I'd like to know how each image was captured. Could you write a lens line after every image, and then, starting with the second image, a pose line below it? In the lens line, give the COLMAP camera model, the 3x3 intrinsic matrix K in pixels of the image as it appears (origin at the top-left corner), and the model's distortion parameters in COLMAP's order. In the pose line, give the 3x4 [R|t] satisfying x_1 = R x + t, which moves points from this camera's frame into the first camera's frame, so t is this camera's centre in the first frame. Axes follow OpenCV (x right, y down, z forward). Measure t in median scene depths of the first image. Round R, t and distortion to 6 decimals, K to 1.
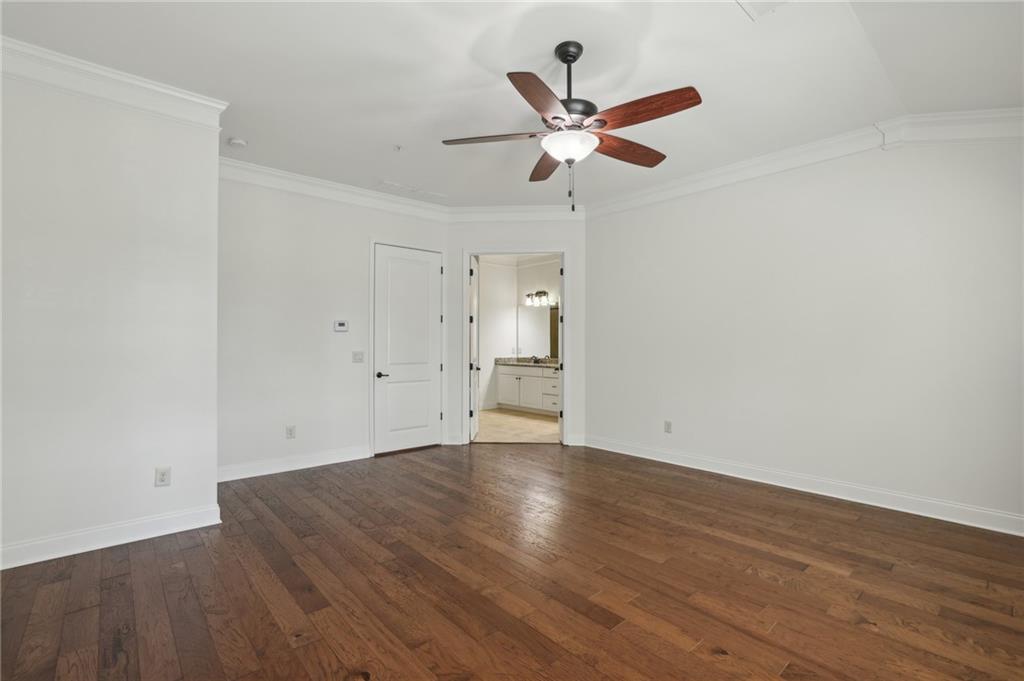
lens RADIAL K [[454.8, 0, 512.0], [0, 454.8, 340.5], [0, 0, 1]] dist [0.000007, -0.000018]
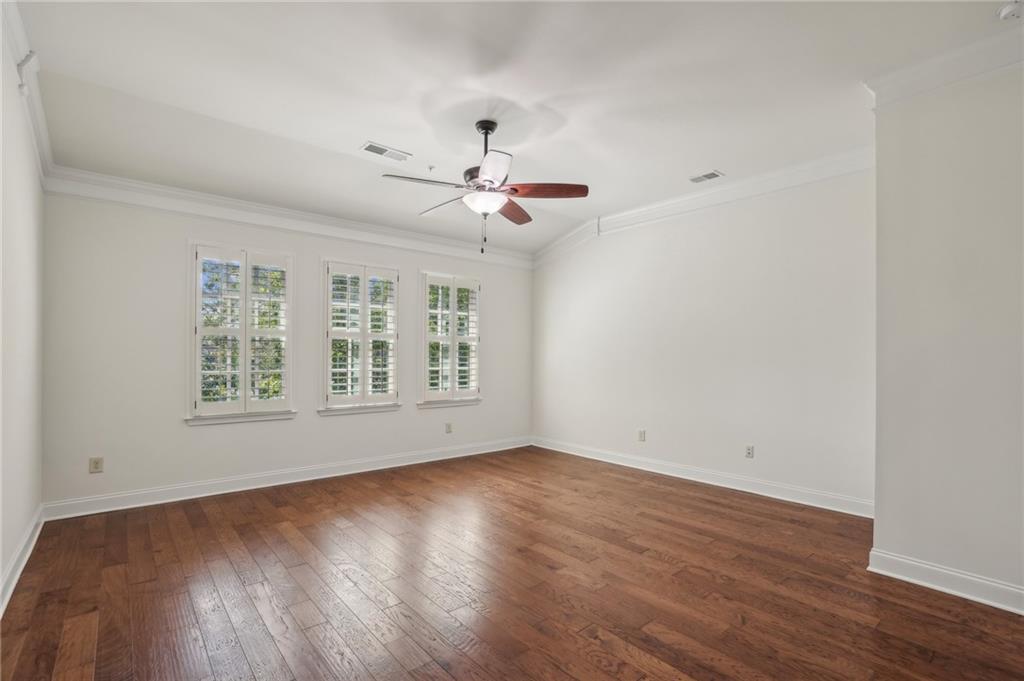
lens RADIAL K [[454.8, 0, 512.0], [0, 454.8, 340.5], [0, 0, 1]] dist [0.000007, -0.000018]
pose [[-0.999846, -0.009119, 0.015013, 0.029200], [-0.009617, 0.999394, -0.033467, 0.001180], [-0.014699, -0.033606, -0.999327, 2.185596]]
